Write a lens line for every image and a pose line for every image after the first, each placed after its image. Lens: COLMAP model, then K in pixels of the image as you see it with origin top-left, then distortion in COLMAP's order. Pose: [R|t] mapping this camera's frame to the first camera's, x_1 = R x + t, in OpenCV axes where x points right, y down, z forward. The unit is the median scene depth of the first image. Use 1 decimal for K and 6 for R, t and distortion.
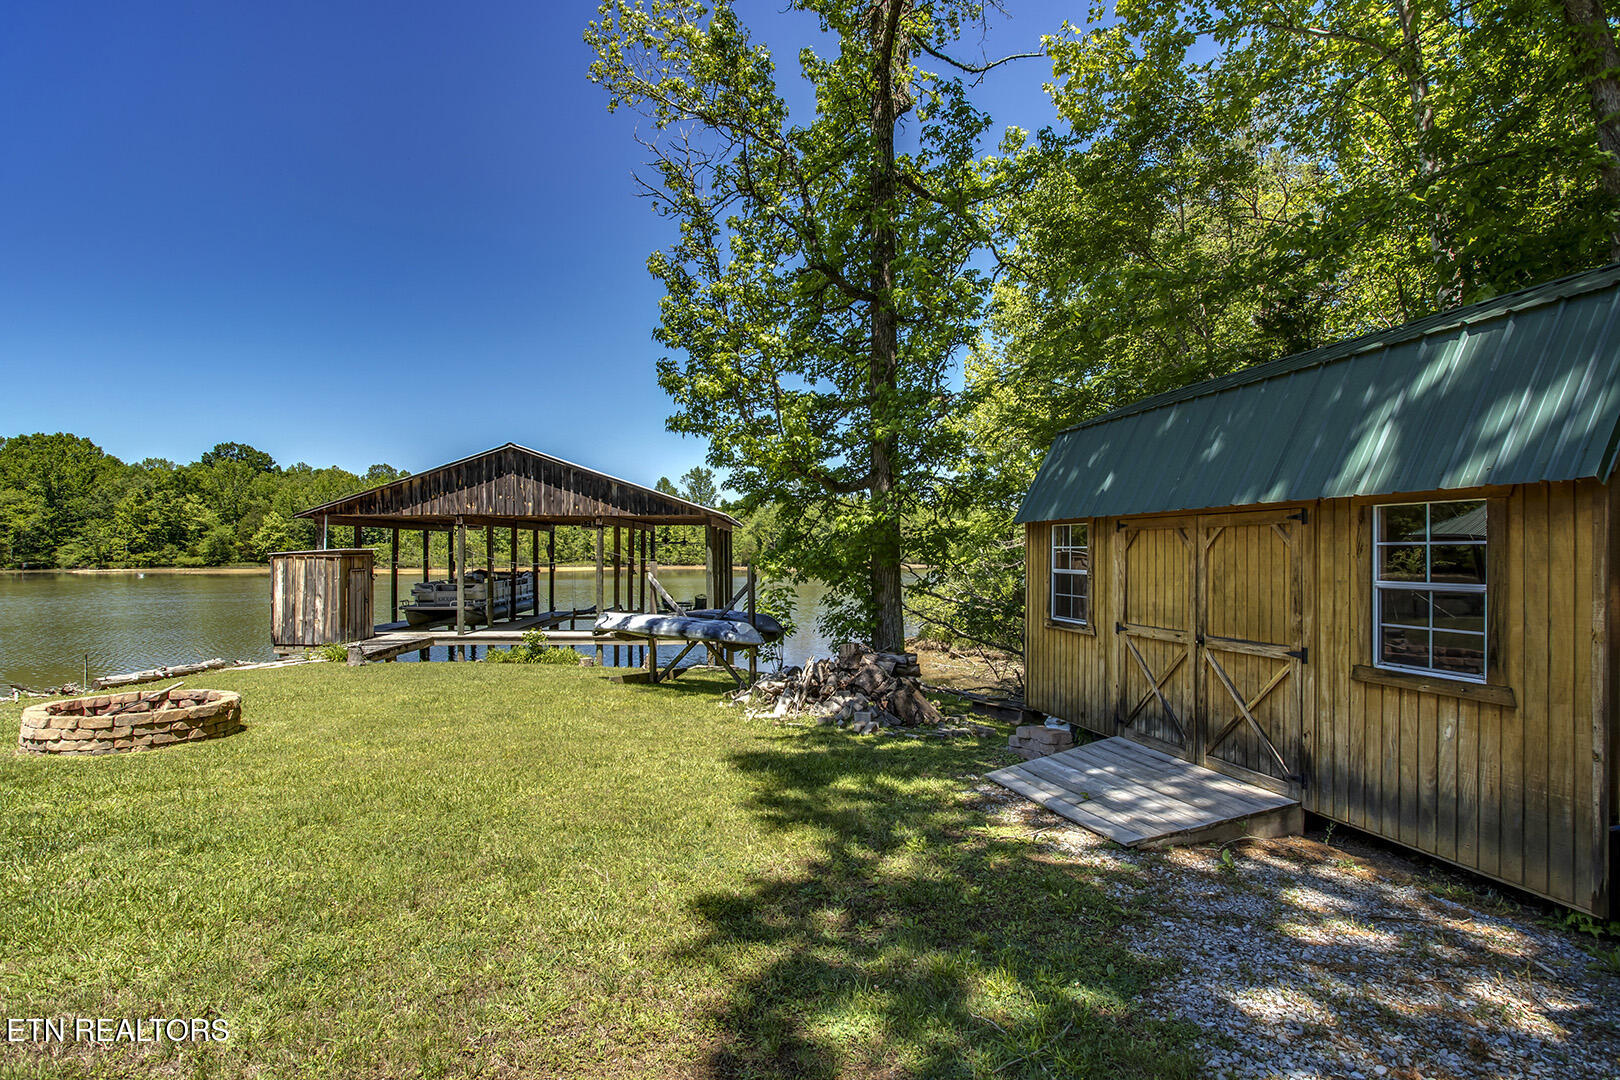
lens RADIAL K [[784.9, 0, 815.8], [0, 784.9, 551.9], [0, 0, 1]] dist [-0.020630, 0.001375]
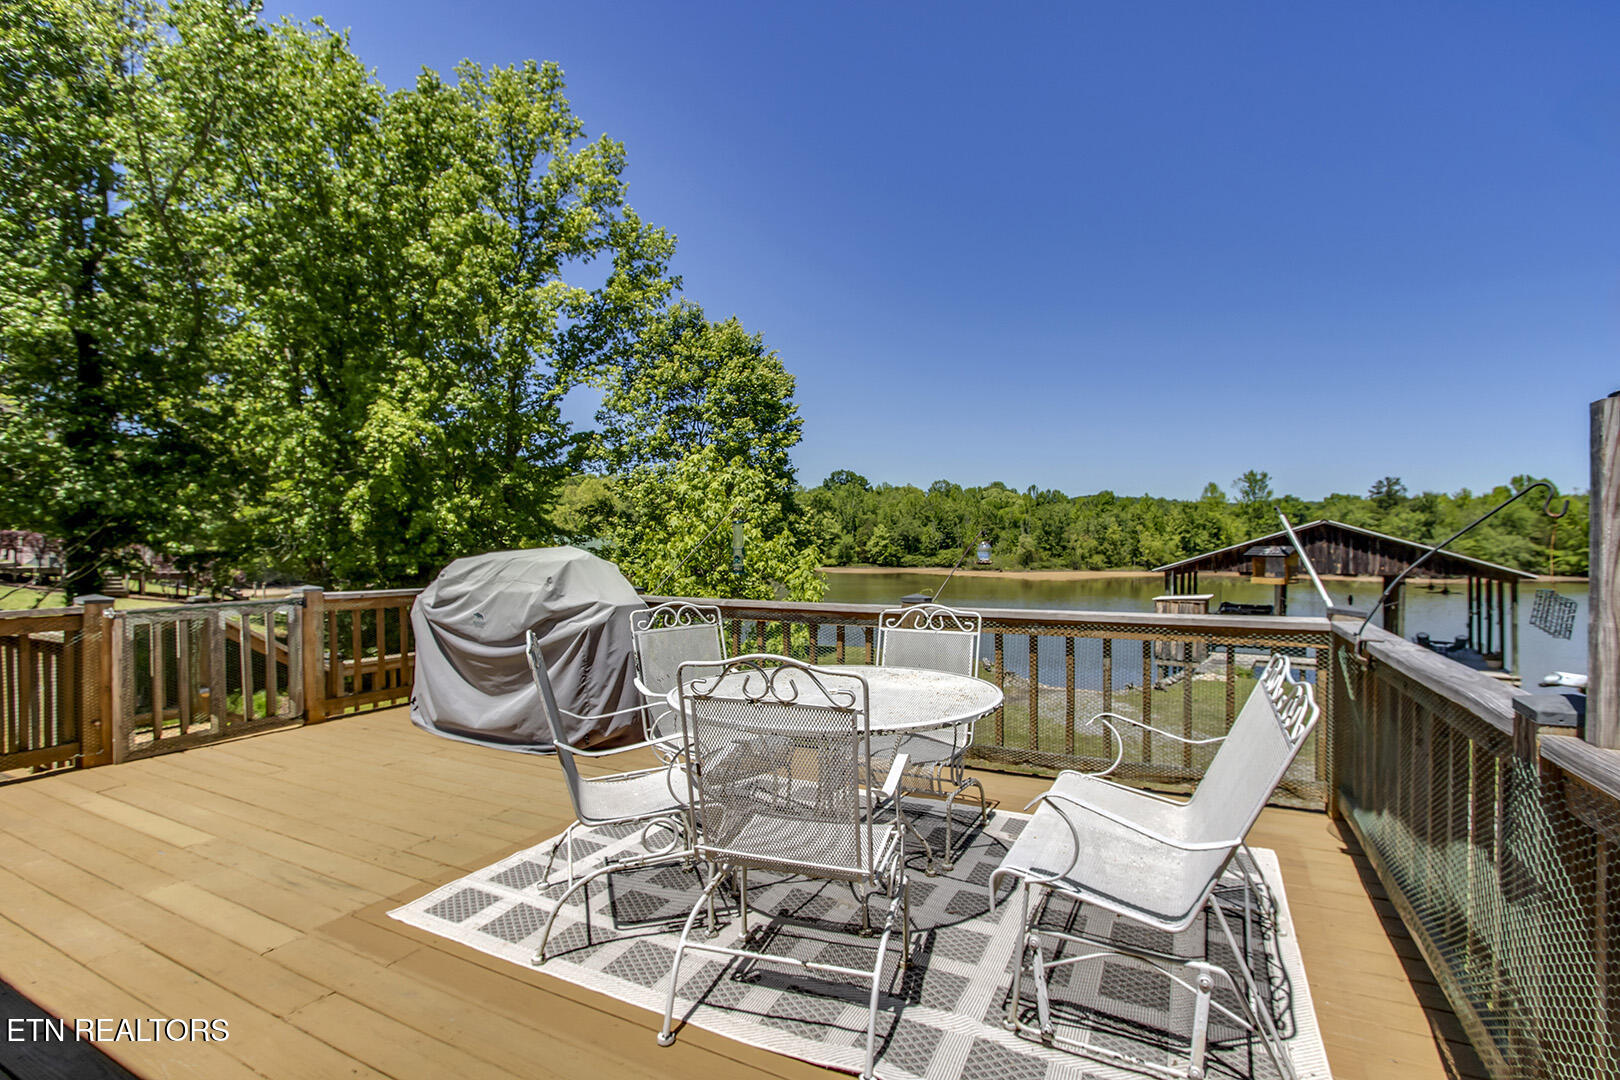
lens RADIAL K [[761.2, 0, 819.0], [0, 761.2, 549.7], [0, 0, 1]] dist [-0.017246, 0.001744]
pose [[0.813902, 0.004376, -0.580986, -0.335135], [-0.003144, 0.999990, 0.003128, -0.086681], [0.580994, -0.000719, 0.813908, -0.535979]]
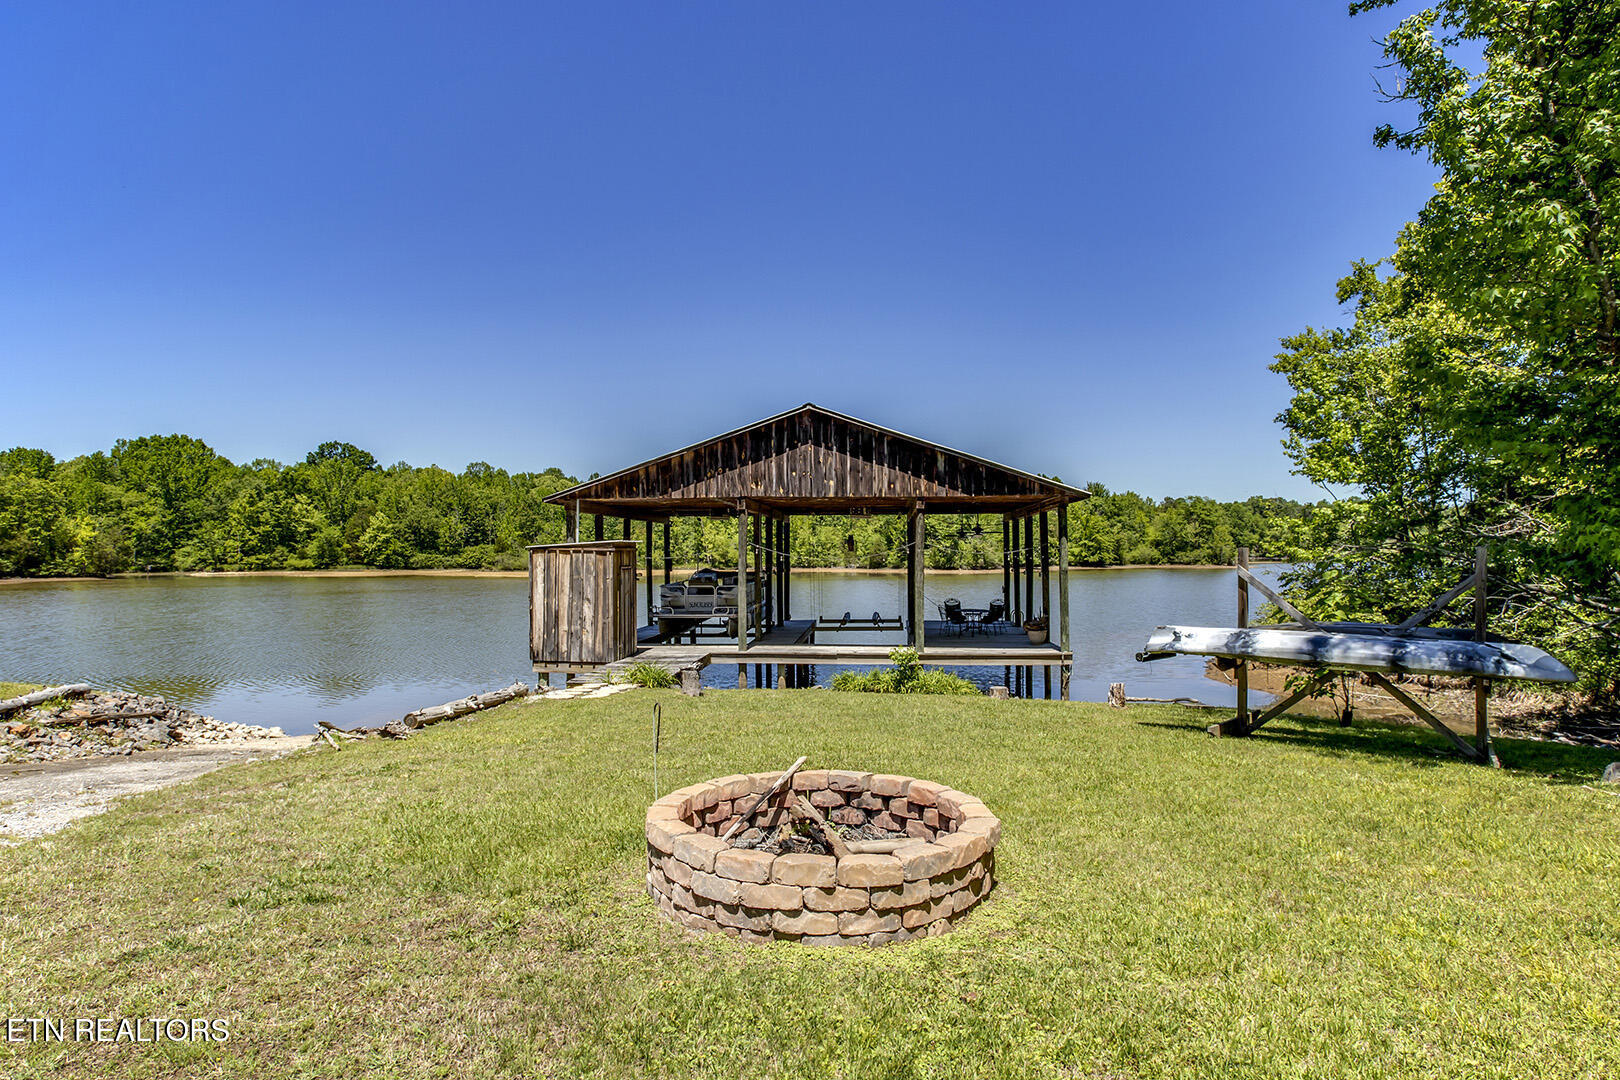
lens RADIAL K [[859.1, 0, 811.1], [0, 859.1, 558.4], [0, 0, 1]] dist [-0.023483, 0.000343]
pose [[0.992366, -0.001954, -0.123315, -0.277073], [0.002614, 0.999983, 0.005185, 0.009438], [0.123303, -0.005467, 0.992354, 0.149931]]
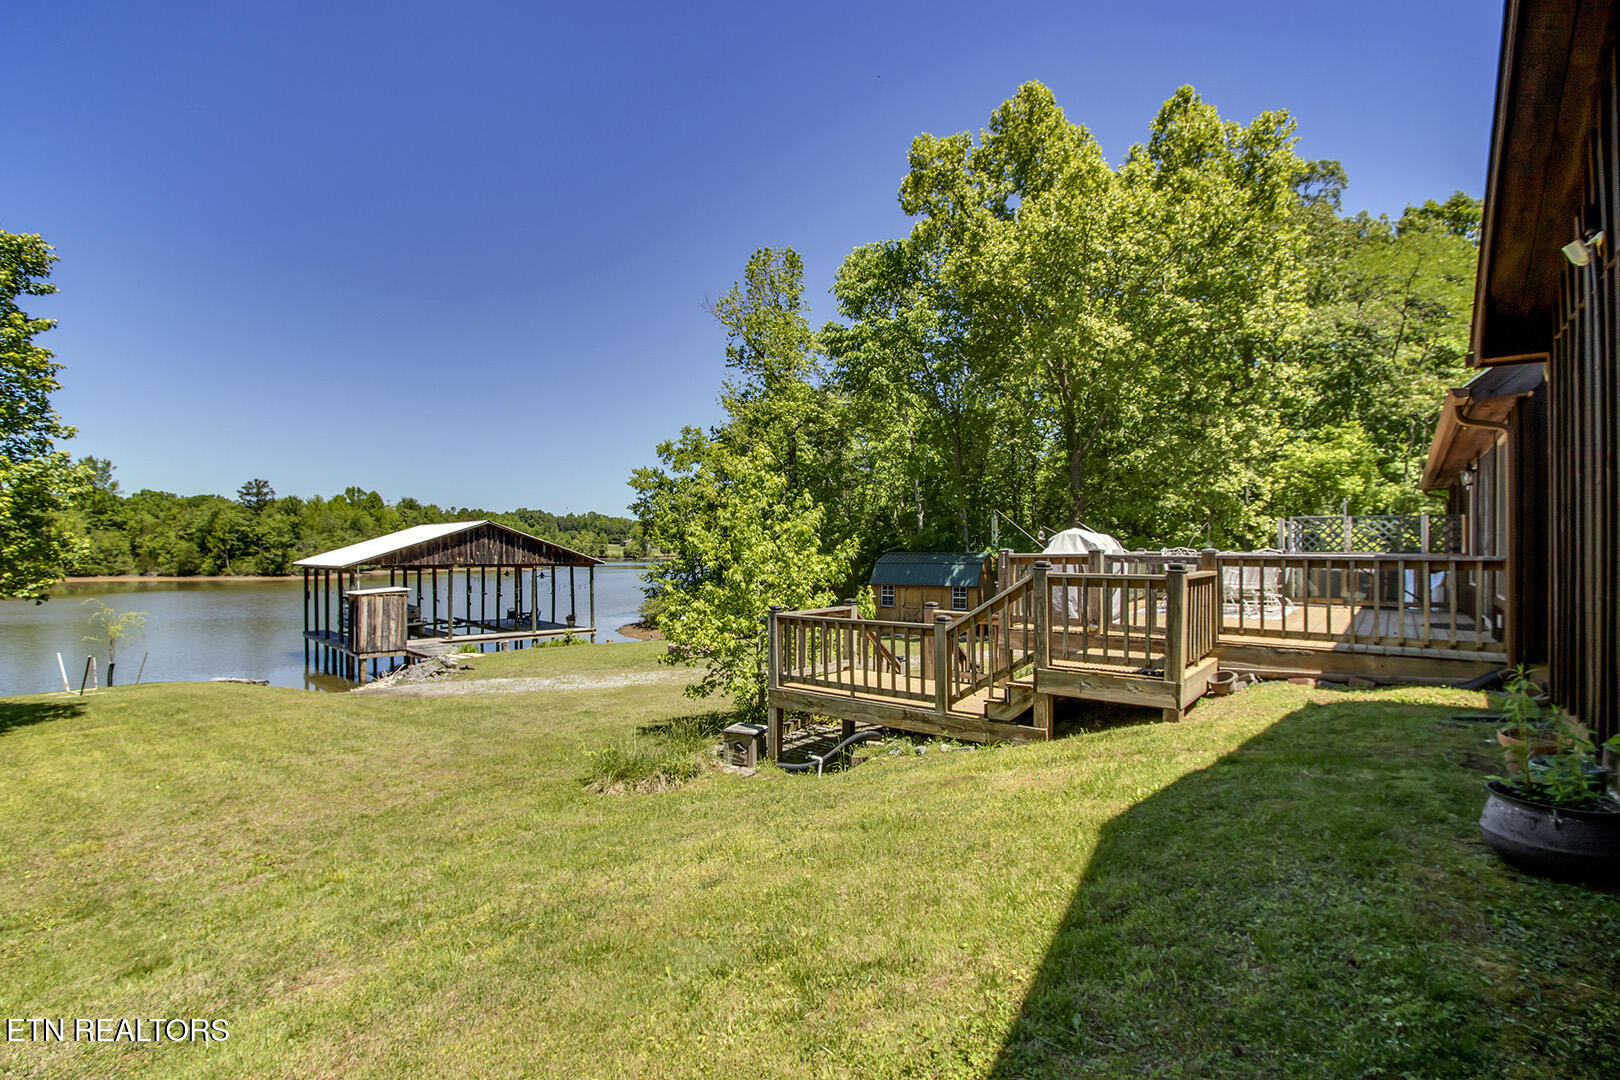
lens RADIAL K [[761.2, 0, 812.0], [0, 761.2, 556.8], [0, 0, 1]] dist [-0.017246, 0.001744]
pose [[0.740435, -0.005035, 0.672109, -0.939590], [-0.000266, 0.999970, 0.007784, -0.073324], [-0.672128, -0.005943, 0.740411, -0.633280]]
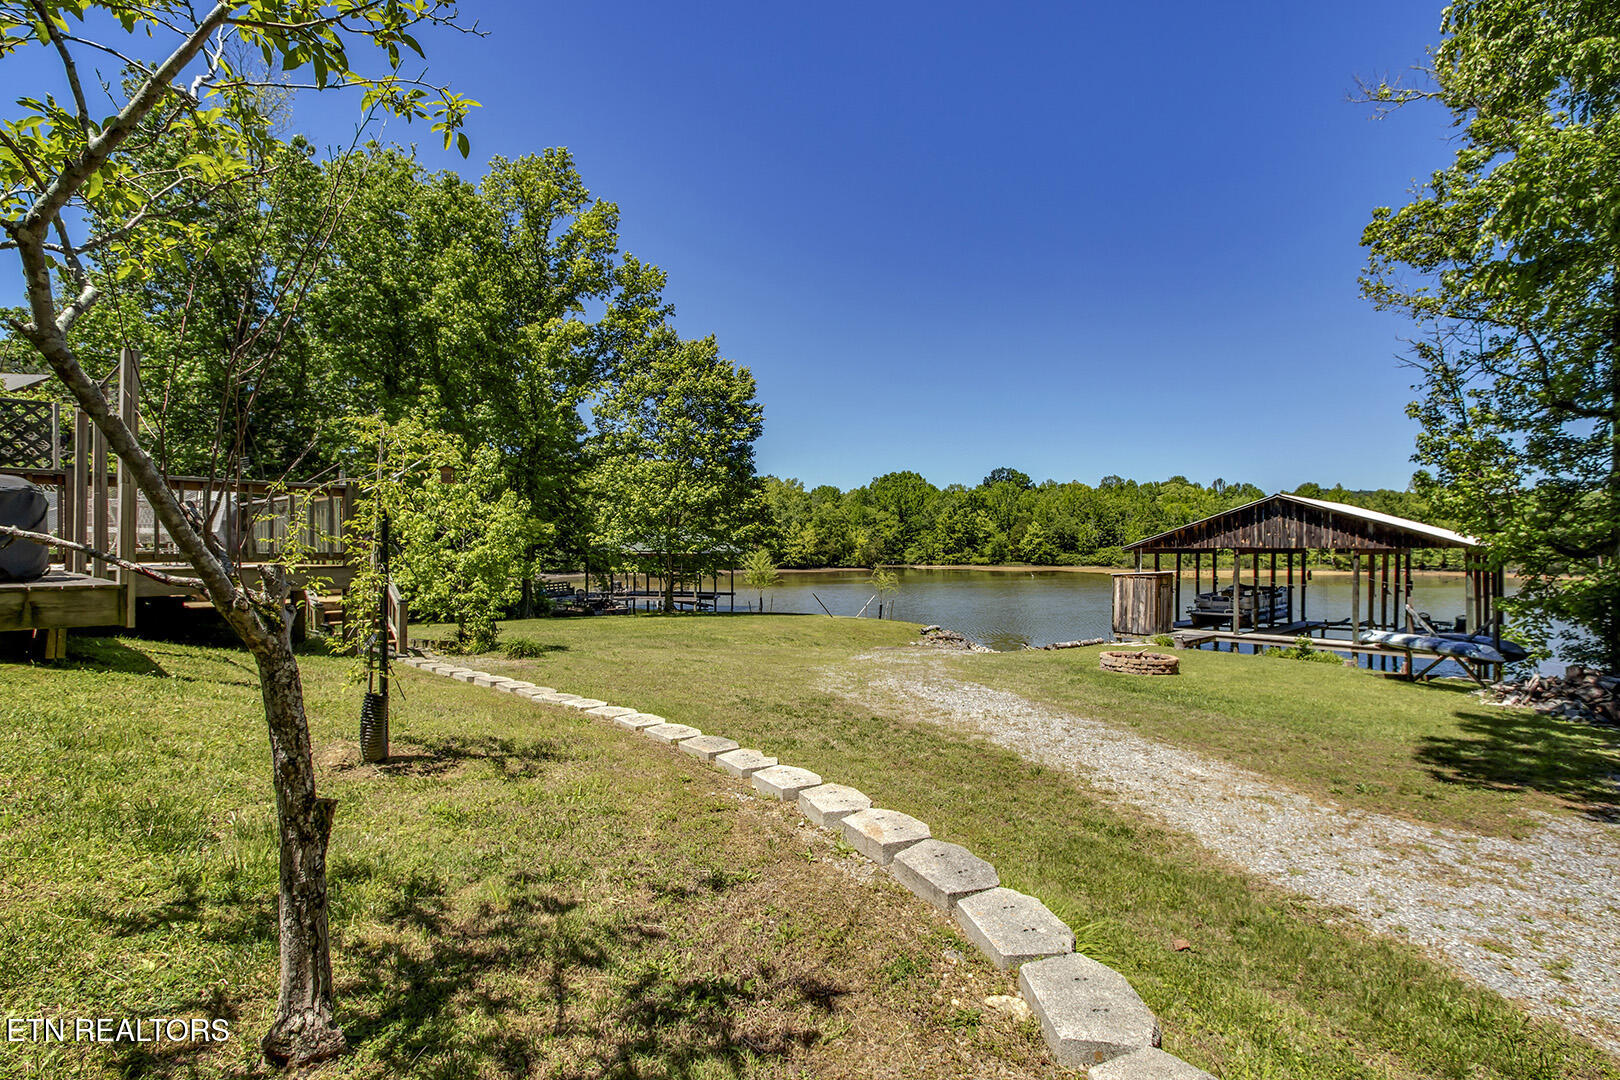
lens RADIAL K [[761.2, 0, 816.2], [0, 761.2, 551.7], [0, 0, 1]] dist [-0.017246, 0.001744]
pose [[0.645921, 0.003426, -0.763397, 0.083062], [-0.001605, 0.999994, 0.003129, -0.042708], [0.763403, -0.000796, 0.645922, -0.418358]]
